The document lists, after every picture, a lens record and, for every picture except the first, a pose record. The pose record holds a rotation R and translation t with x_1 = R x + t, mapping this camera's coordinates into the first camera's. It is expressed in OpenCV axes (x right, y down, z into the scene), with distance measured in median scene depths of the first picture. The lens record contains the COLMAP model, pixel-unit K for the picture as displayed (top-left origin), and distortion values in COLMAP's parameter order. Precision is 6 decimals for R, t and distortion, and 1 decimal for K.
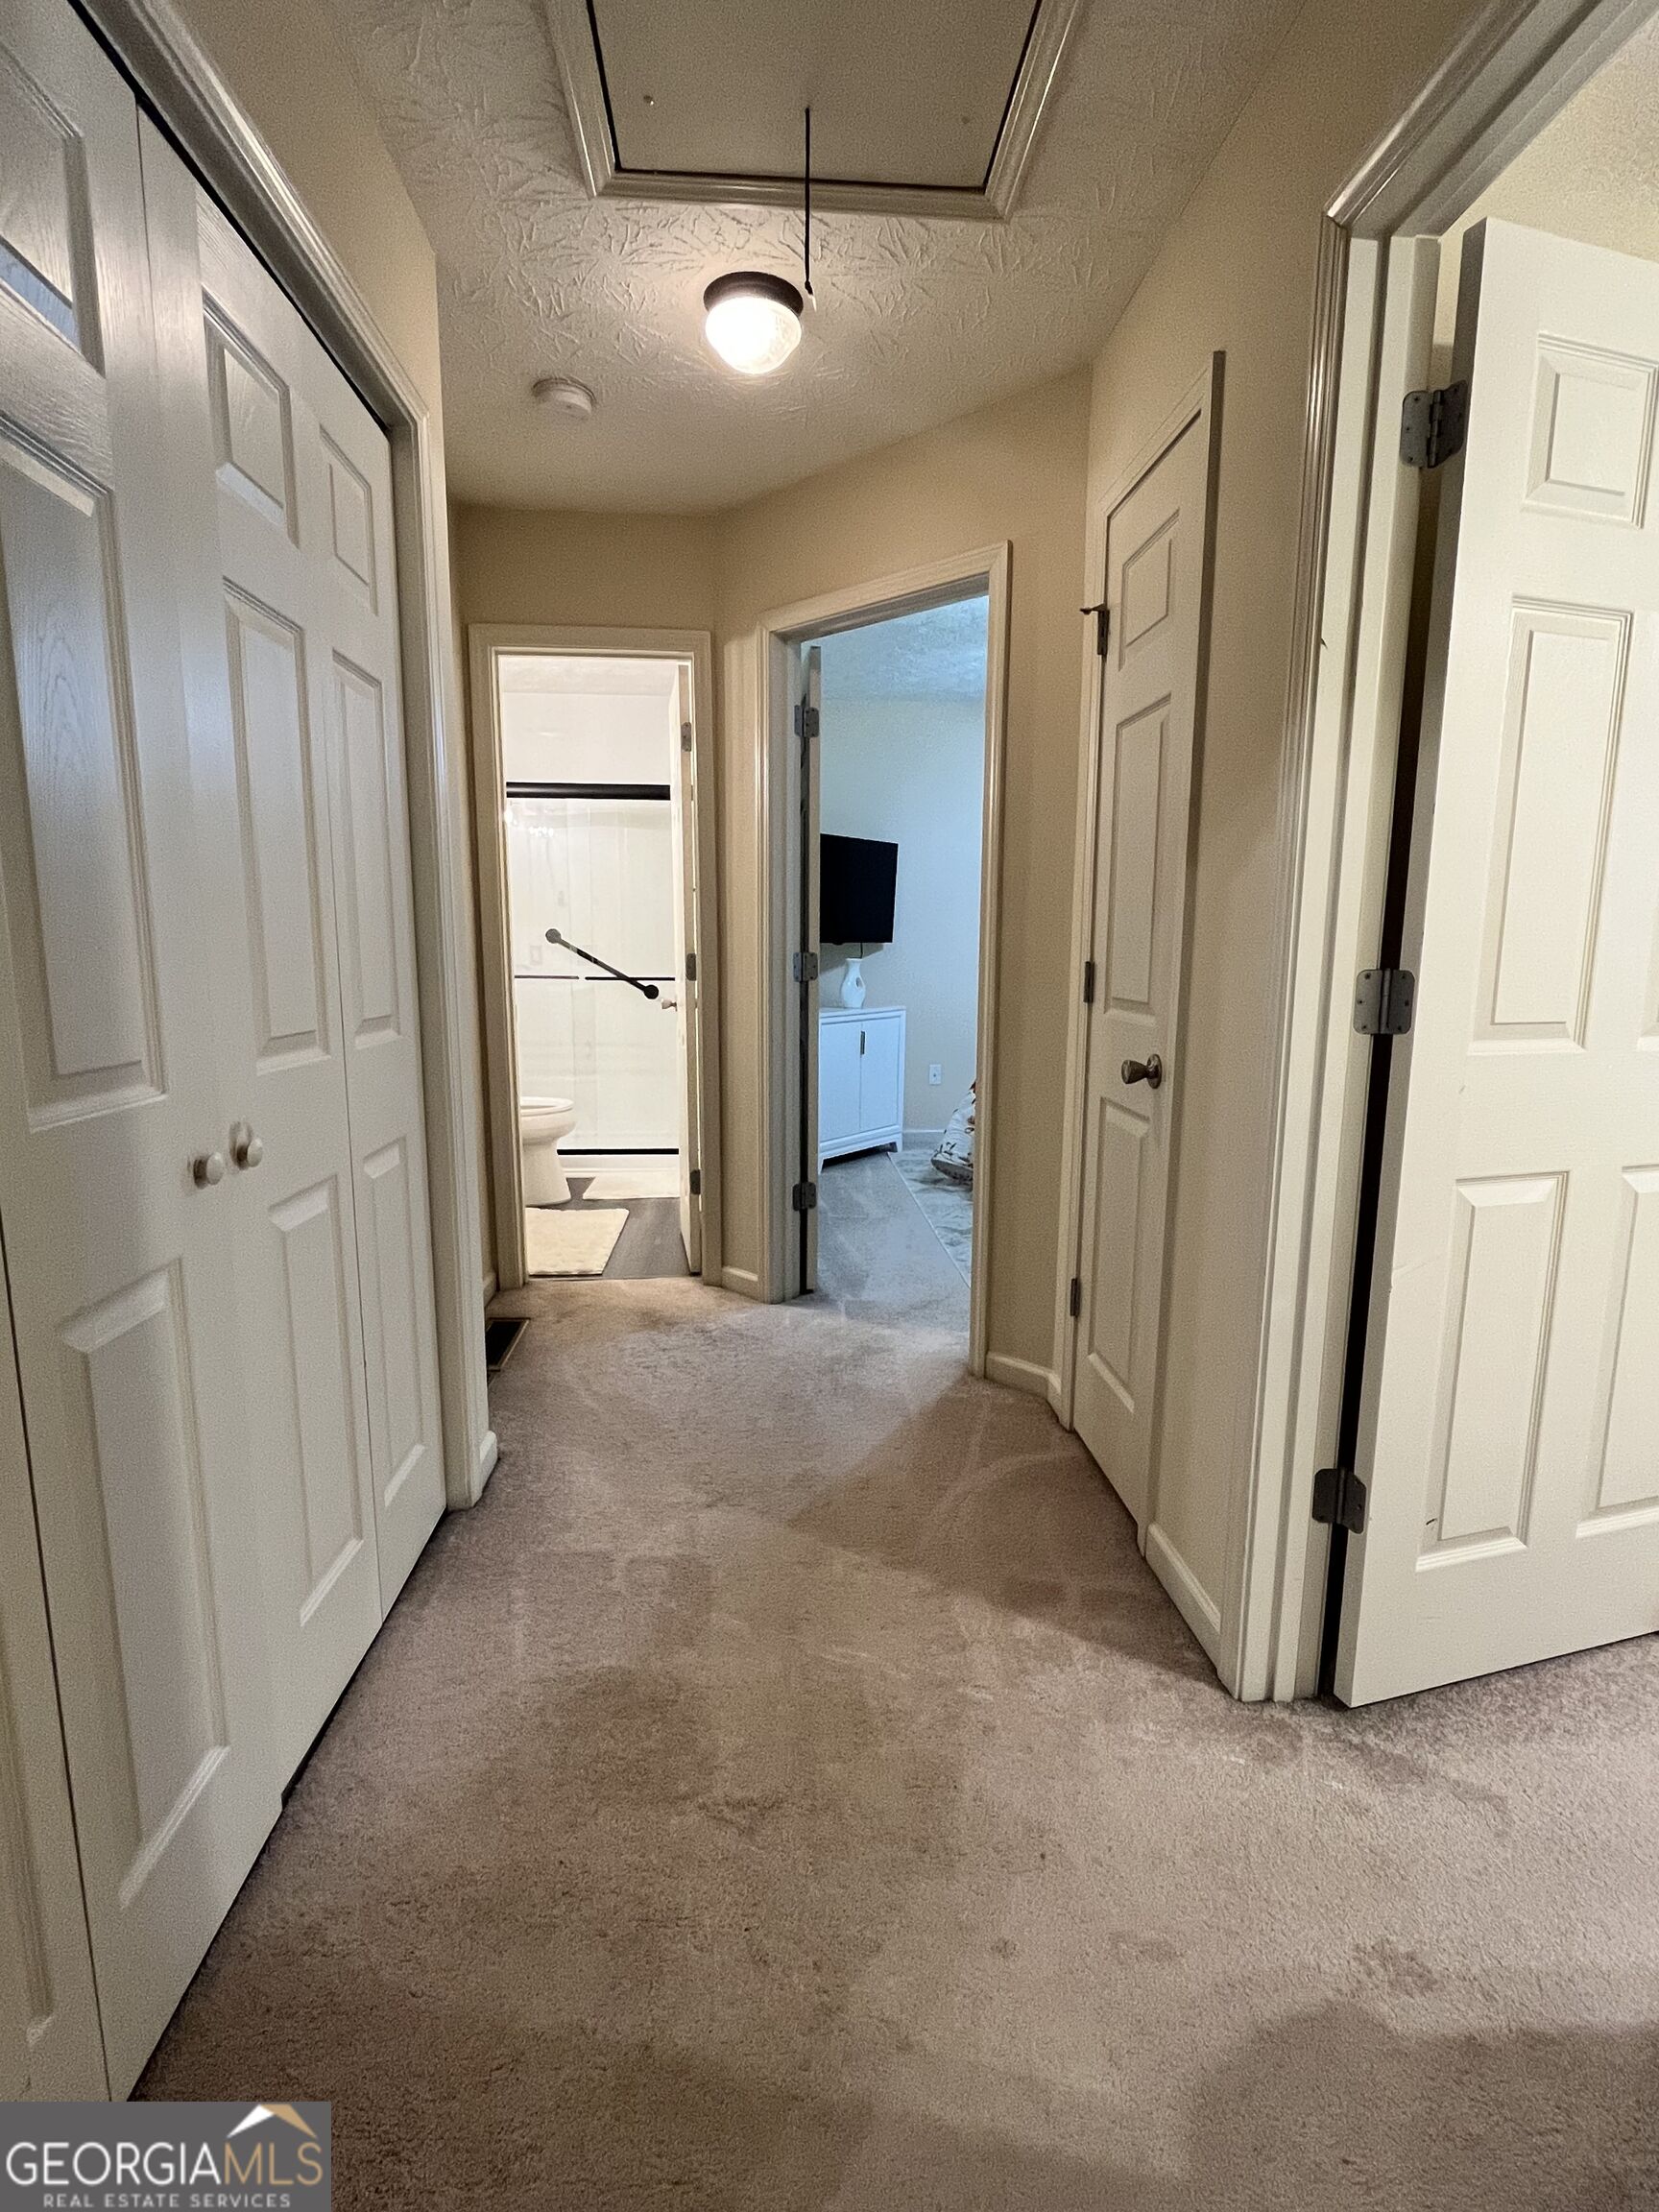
lens RADIAL K [[1068.3, 0, 830.9], [0, 1068.3, 1121.7], [0, 0, 1]] dist [0.000438, 0.000012]
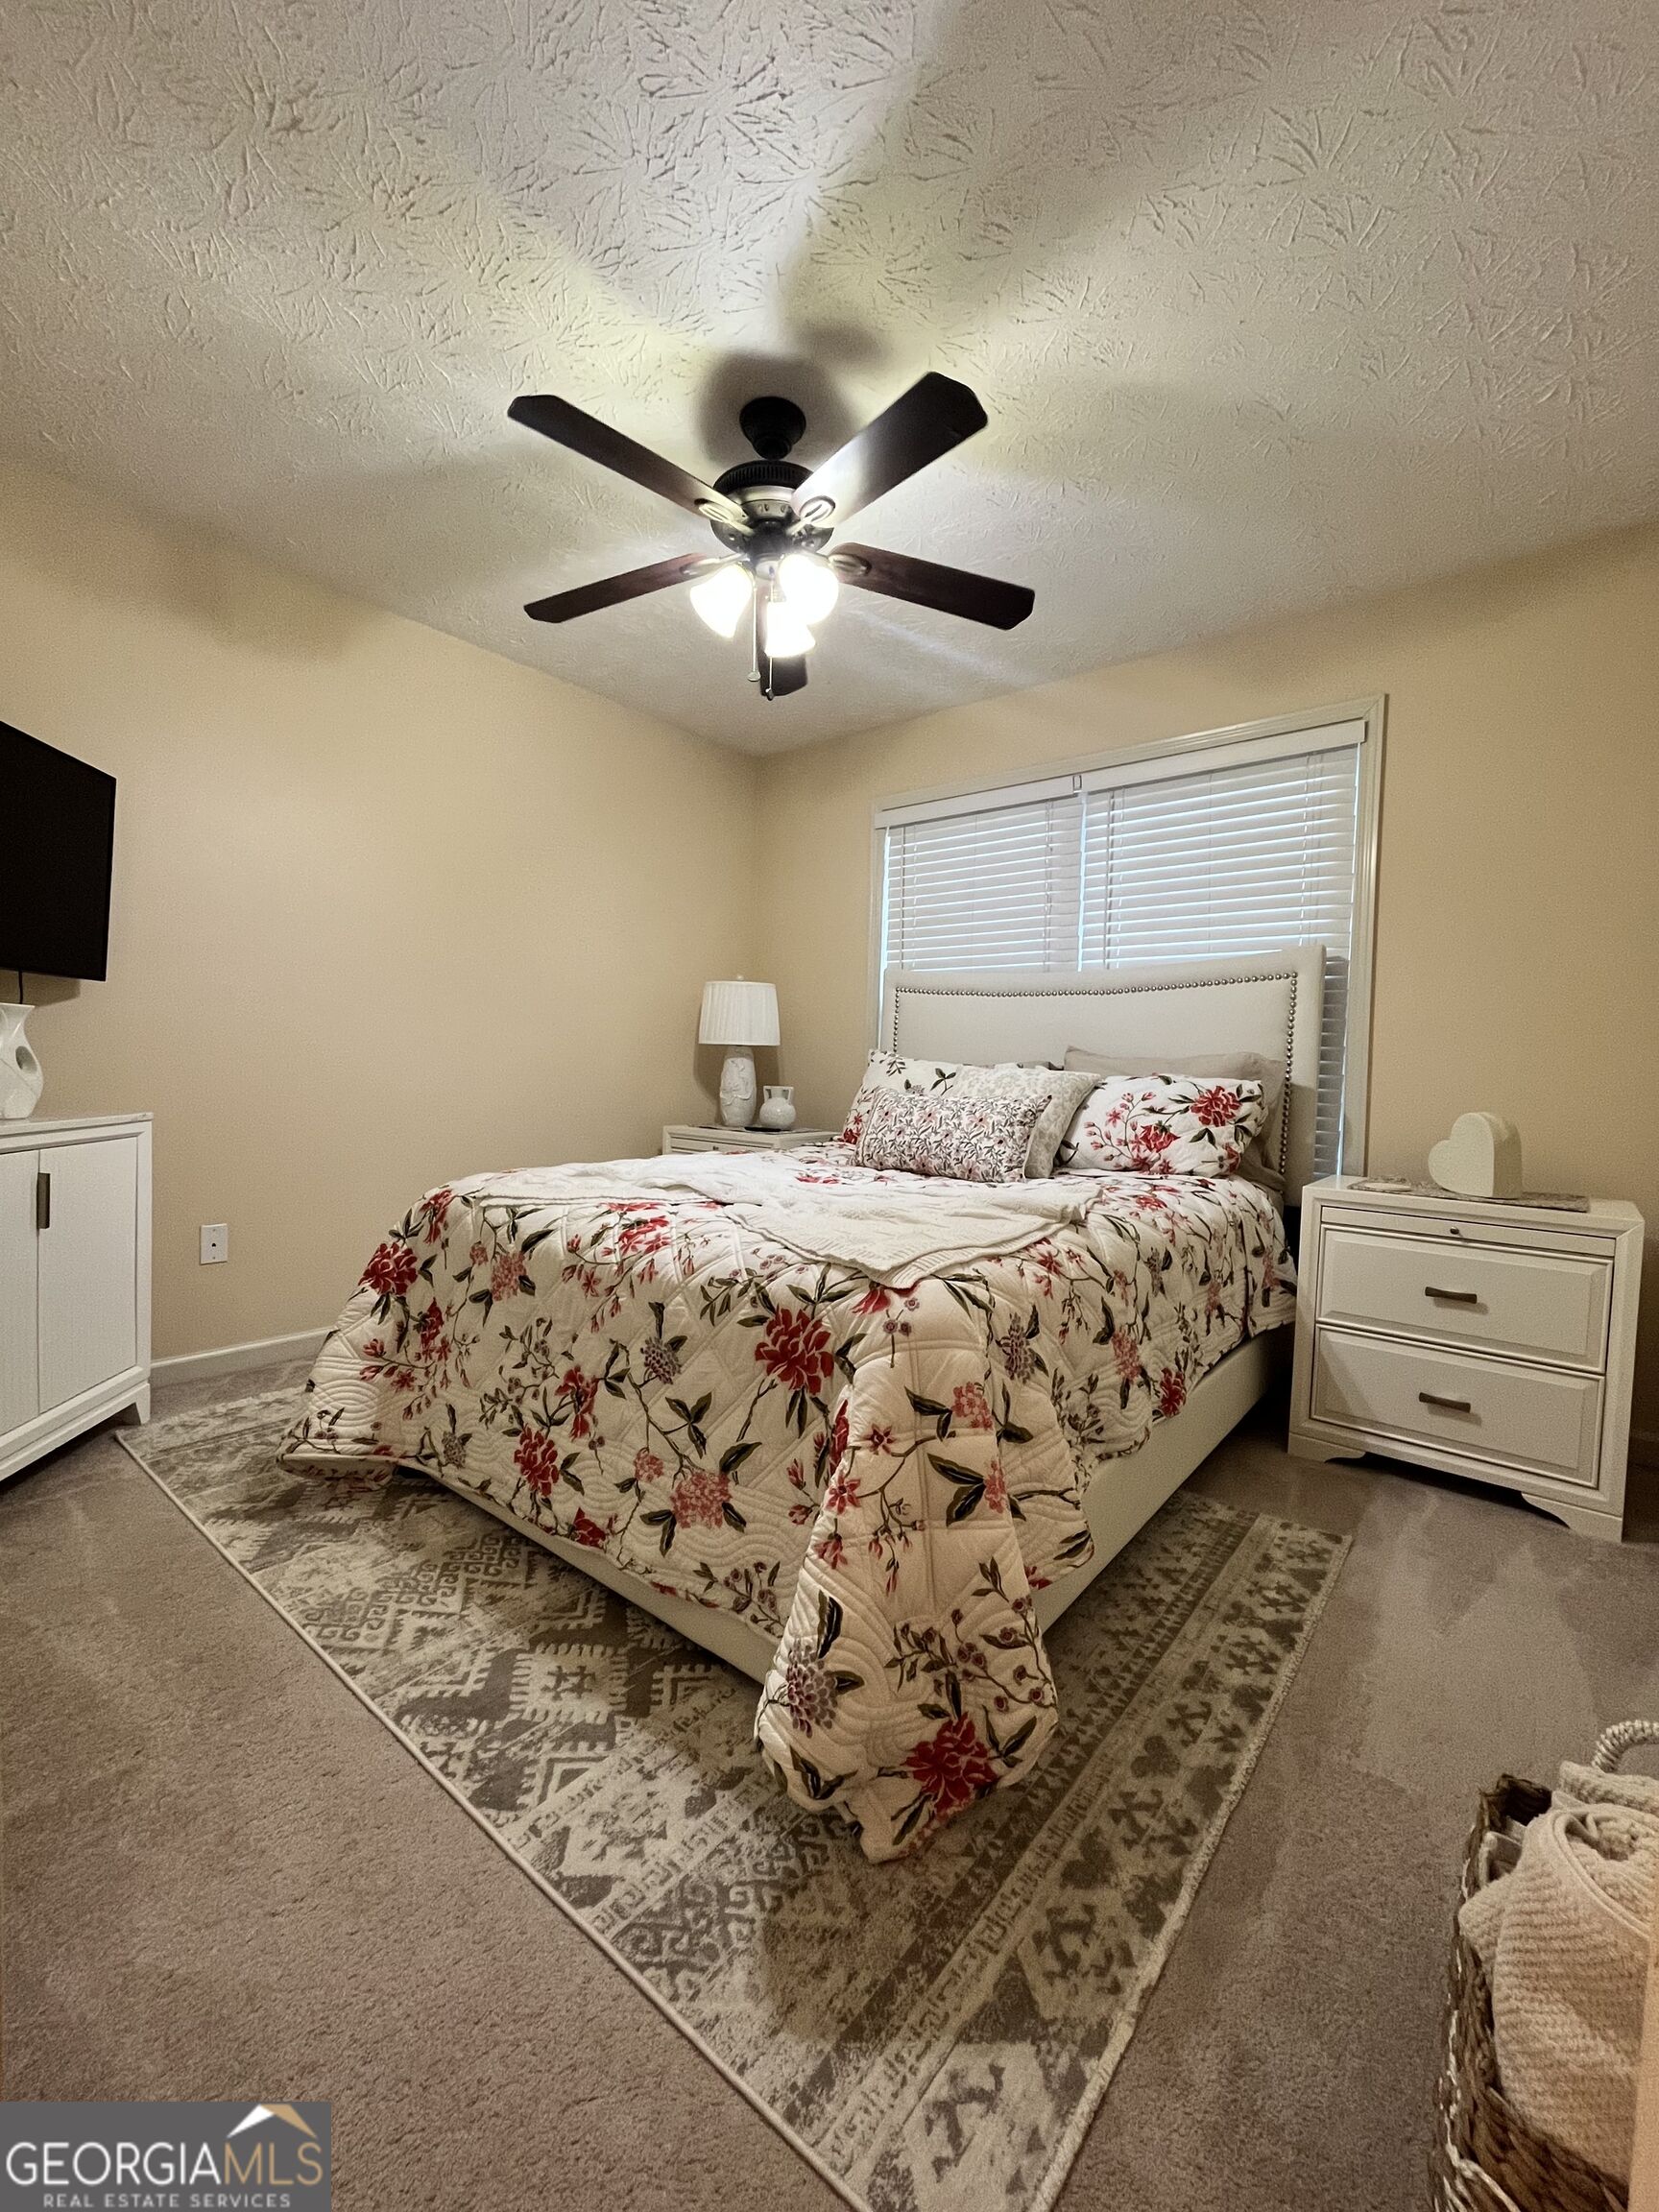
lens RADIAL K [[901.3, 0, 829.5], [0, 901.3, 1106.0], [0, 0, 1]] dist [-0.000479, 0.000109]
pose [[0.681534, -0.016829, 0.731593, -0.018521], [0.094691, 0.993359, -0.065362, -0.057440], [-0.725634, 0.113821, 0.678601, 0.518765]]
